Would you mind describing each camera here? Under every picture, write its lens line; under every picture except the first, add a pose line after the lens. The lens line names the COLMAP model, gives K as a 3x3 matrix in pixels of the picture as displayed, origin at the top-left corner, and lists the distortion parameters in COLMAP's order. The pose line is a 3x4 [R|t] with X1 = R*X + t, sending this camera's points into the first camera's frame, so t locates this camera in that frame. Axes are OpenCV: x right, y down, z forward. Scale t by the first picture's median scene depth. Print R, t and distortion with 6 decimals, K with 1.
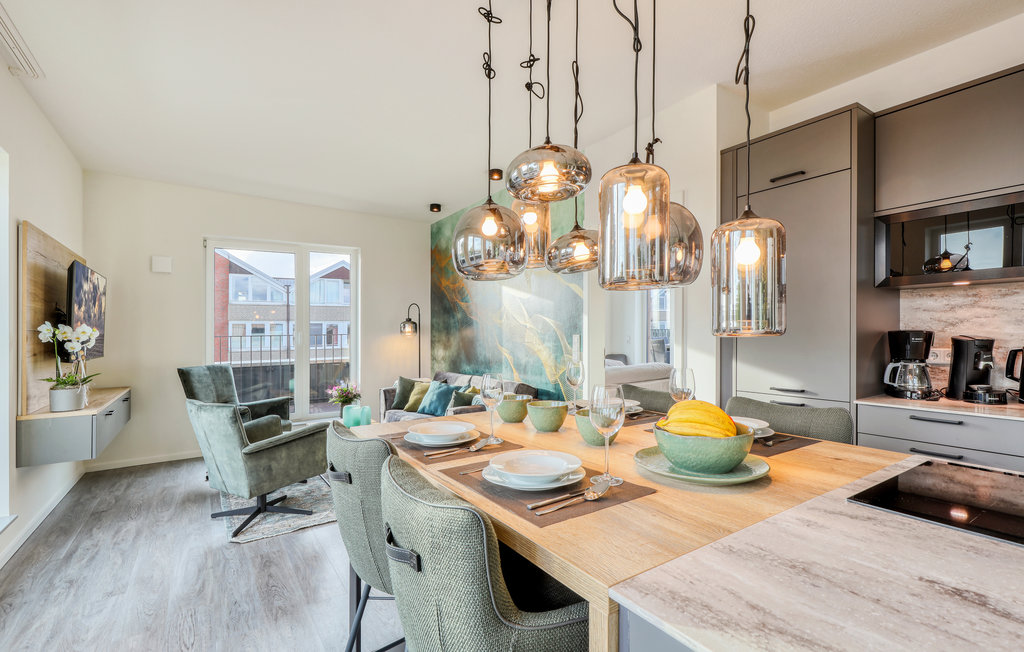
lens RADIAL K [[468.4, 0, 509.8], [0, 468.4, 322.3], [0, 0, 1]] dist [-0.001058, 0.000369]
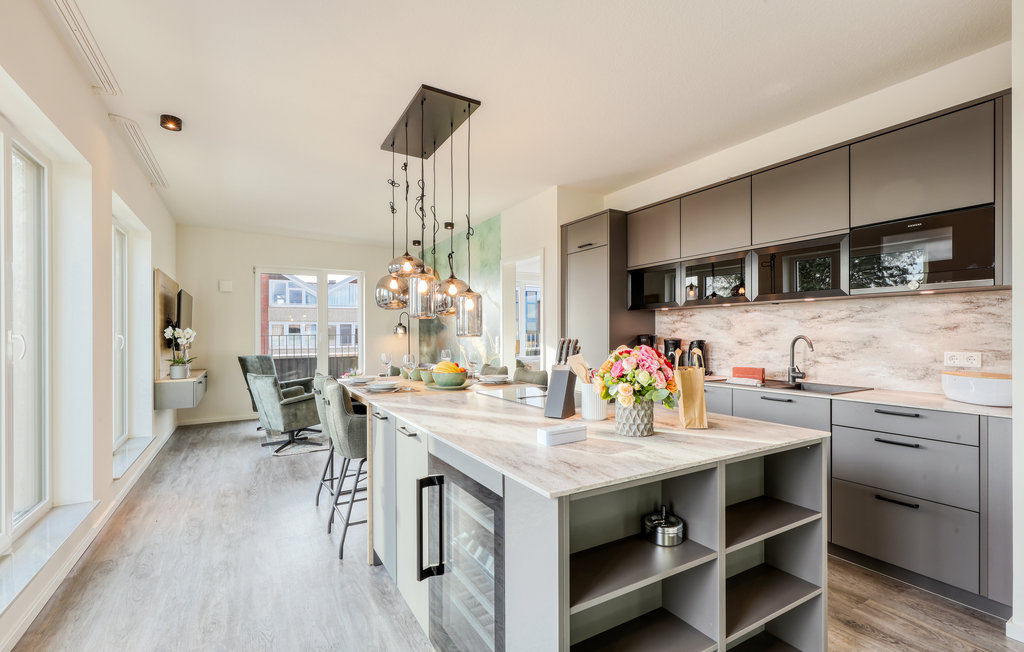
lens RADIAL K [[461.8, 0, 514.6], [0, 461.8, 332.3], [0, 0, 1]] dist [0.001268, 0.000234]
pose [[0.998684, 0.006211, -0.050902, 0.252893], [-0.005239, 0.999802, 0.019206, -0.013244], [0.051011, -0.018914, 0.998519, -0.435398]]
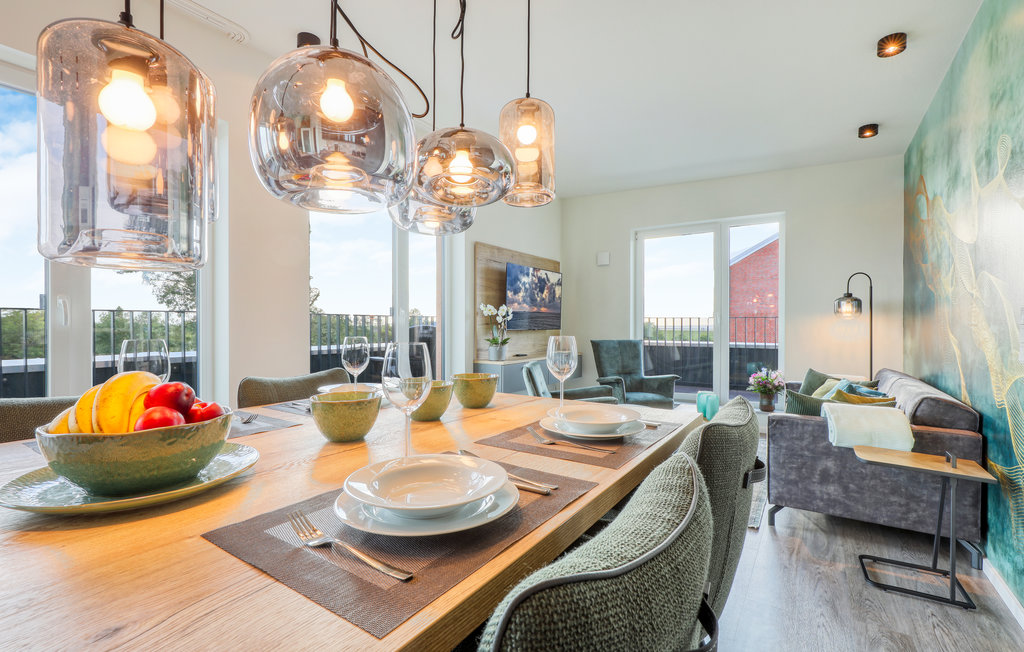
lens RADIAL K [[468.4, 0, 509.8], [0, 468.4, 322.3], [0, 0, 1]] dist [-0.001058, 0.000369]
pose [[0.389075, 0.013080, -0.921113, 0.354705], [0.010501, 0.999771, 0.018632, 0.024873], [0.921146, -0.016921, 0.388849, 0.317767]]
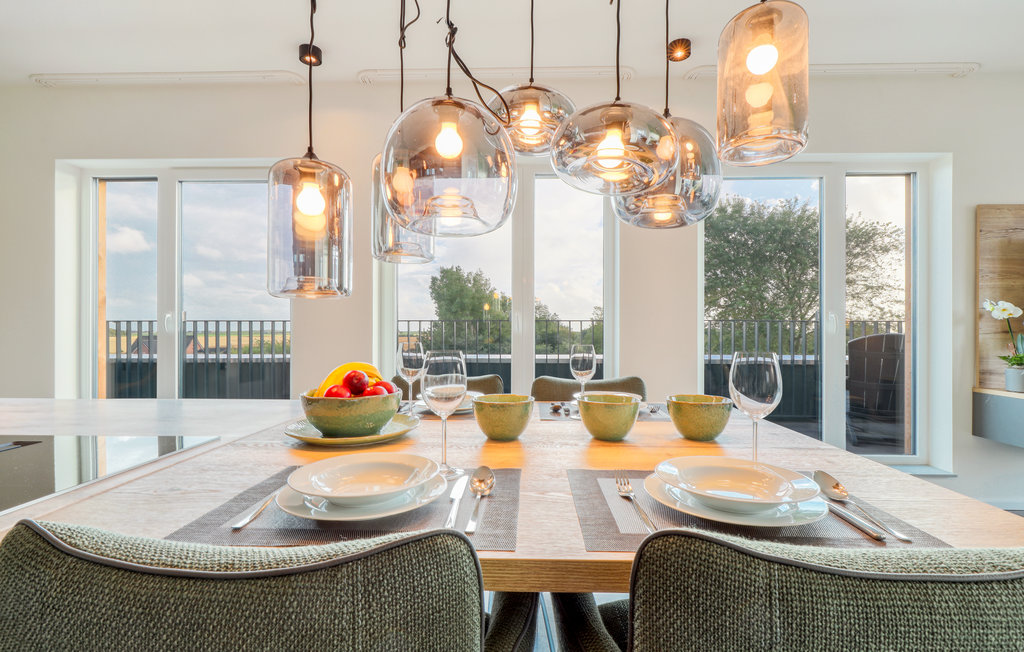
lens RADIAL K [[478.2, 0, 513.5], [0, 478.2, 329.0], [0, 0, 1]] dist [0.000783, 0.000202]
pose [[-0.570698, 0.014875, -0.821026, 0.313839], [0.024622, 0.999696, 0.000997, 0.026030], [0.820791, -0.019646, -0.570890, 0.509582]]
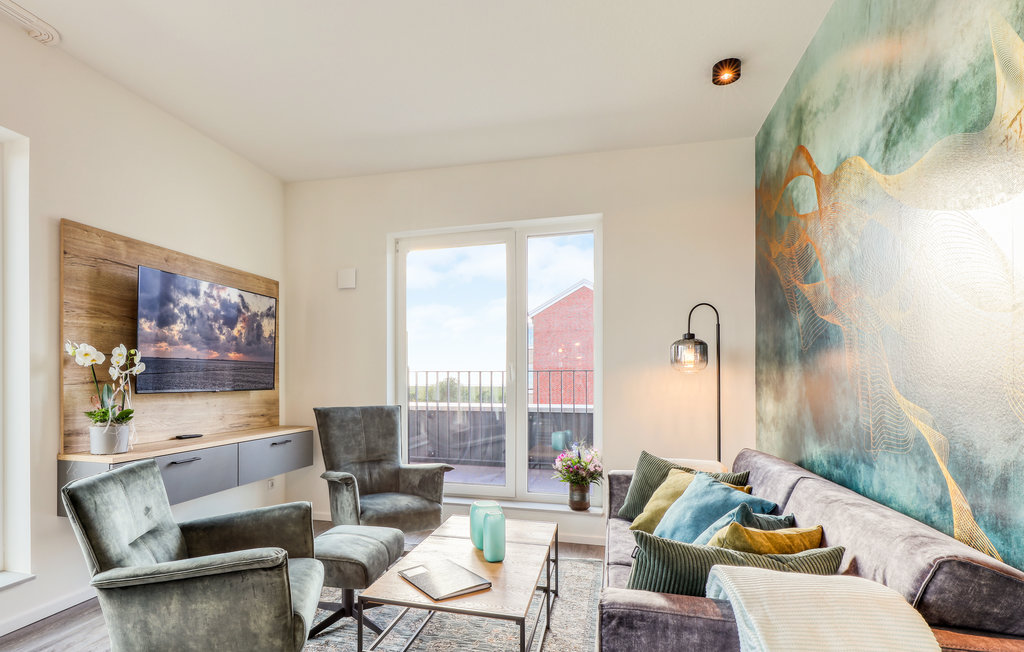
lens RADIAL K [[514.7, 0, 449.8], [0, 514.7, 373.9], [0, 0, 1]] dist [-0.002015, -0.000241]
pose [[0.624071, 0.006268, -0.781342, 0.067559], [0.007711, 0.999870, 0.014179, 0.034029], [0.781330, -0.014873, 0.623941, 0.655815]]
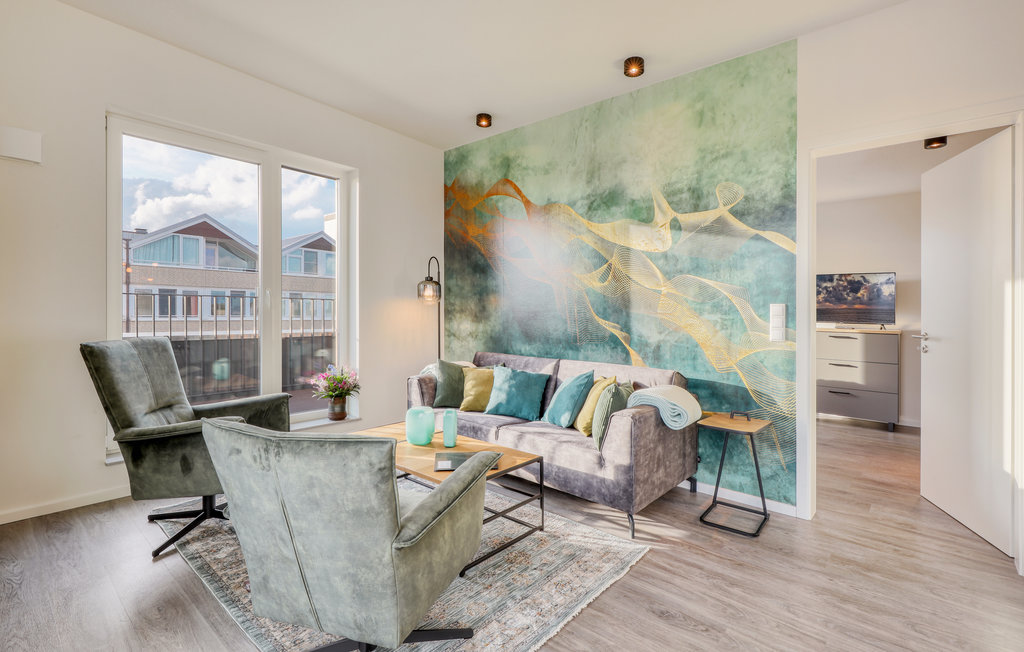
lens RADIAL K [[468.4, 0, 509.8], [0, 468.4, 322.3], [0, 0, 1]] dist [-0.001058, 0.000369]
pose [[0.961729, 0.025680, 0.272795, -0.407016], [-0.038121, 0.998456, 0.040405, 0.037597], [-0.271336, -0.049258, 0.961223, 0.396961]]
